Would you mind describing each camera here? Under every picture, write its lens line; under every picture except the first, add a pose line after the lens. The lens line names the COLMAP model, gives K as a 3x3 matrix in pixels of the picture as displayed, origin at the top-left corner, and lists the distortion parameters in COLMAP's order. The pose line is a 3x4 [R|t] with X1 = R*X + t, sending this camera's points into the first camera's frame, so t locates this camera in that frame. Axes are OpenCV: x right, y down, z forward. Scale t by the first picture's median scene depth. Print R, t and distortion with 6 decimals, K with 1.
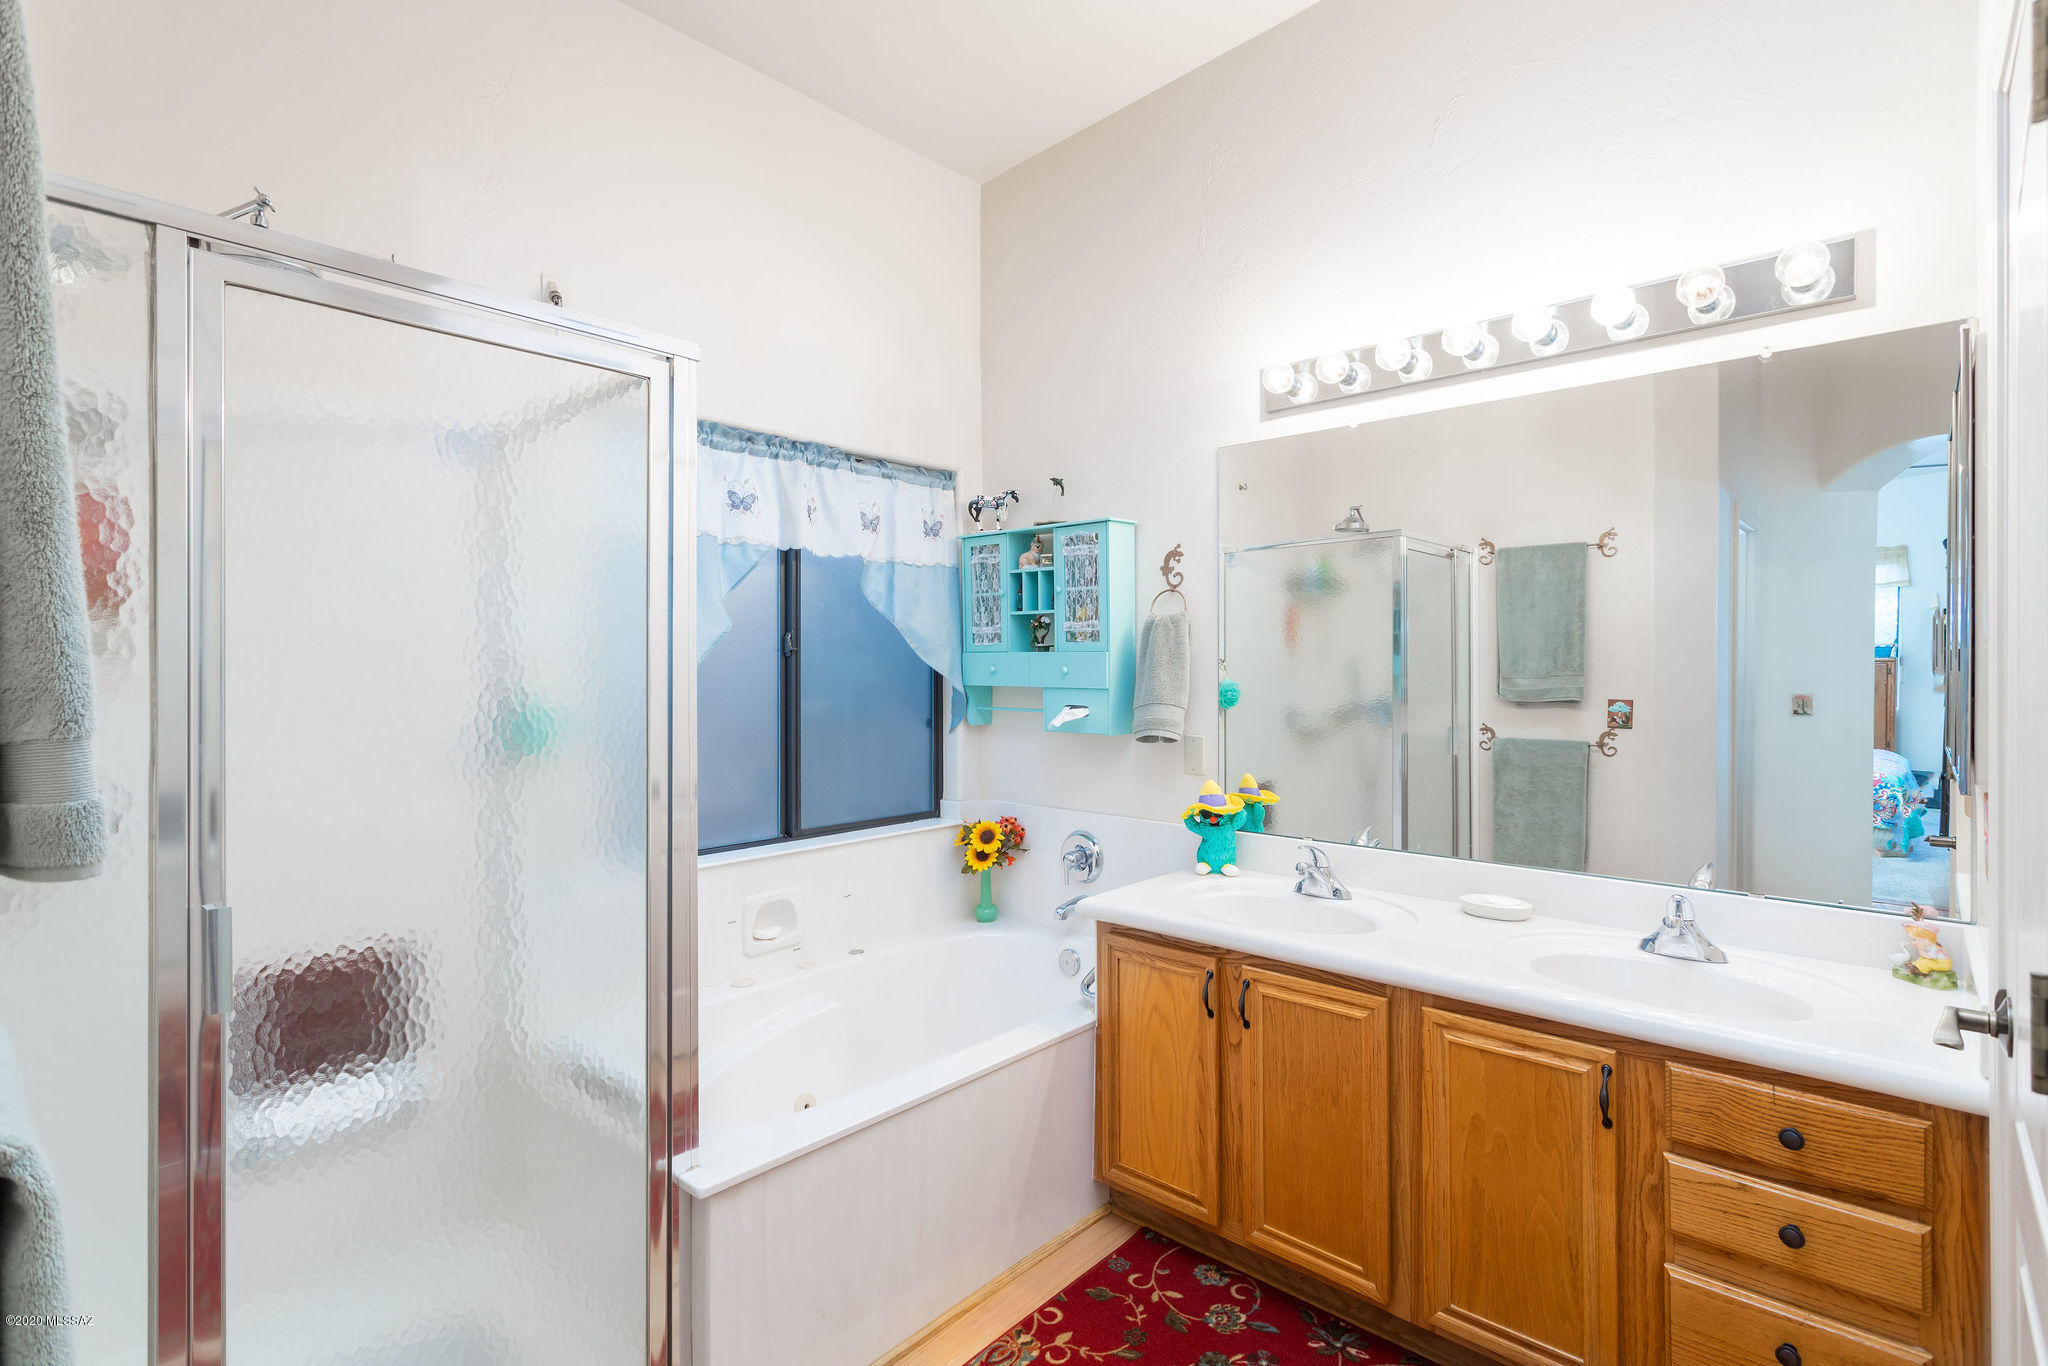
lens RADIAL K [[971.6, 0, 1019.2], [0, 971.6, 673.9], [0, 0, 1]] dist [0.001529, 0.000480]
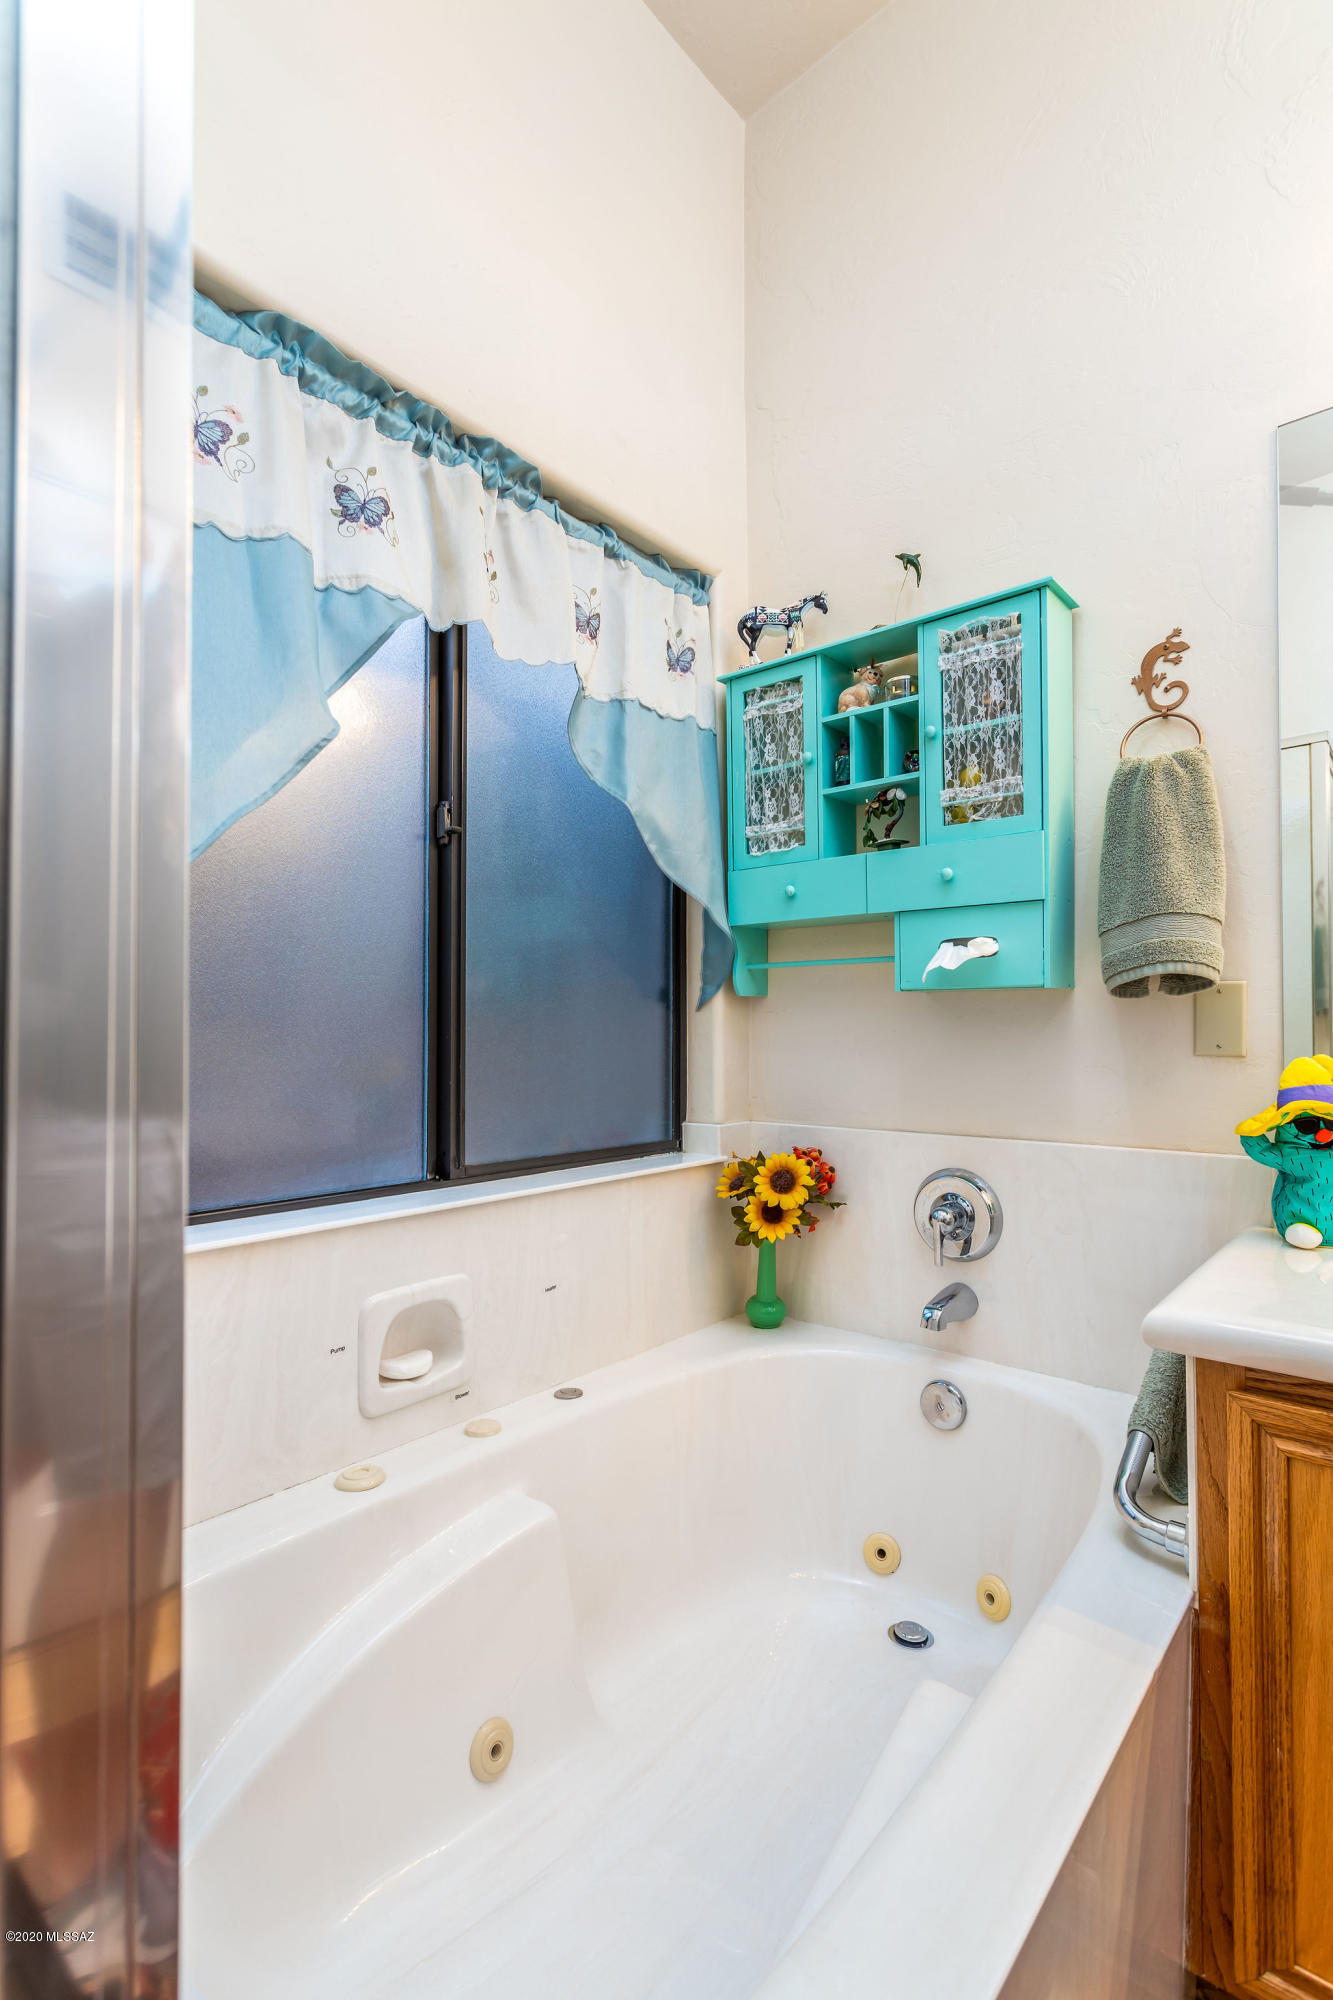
lens RADIAL K [[946.0, 0, 633.4], [0, 946.0, 1021.8], [0, 0, 1]] dist [0.003564, 0.000619]
pose [[0.999683, -0.000408, 0.025176, -0.138217], [0.000967, 0.999753, -0.022182, 0.087599], [-0.025161, 0.022199, 0.999437, 0.449787]]
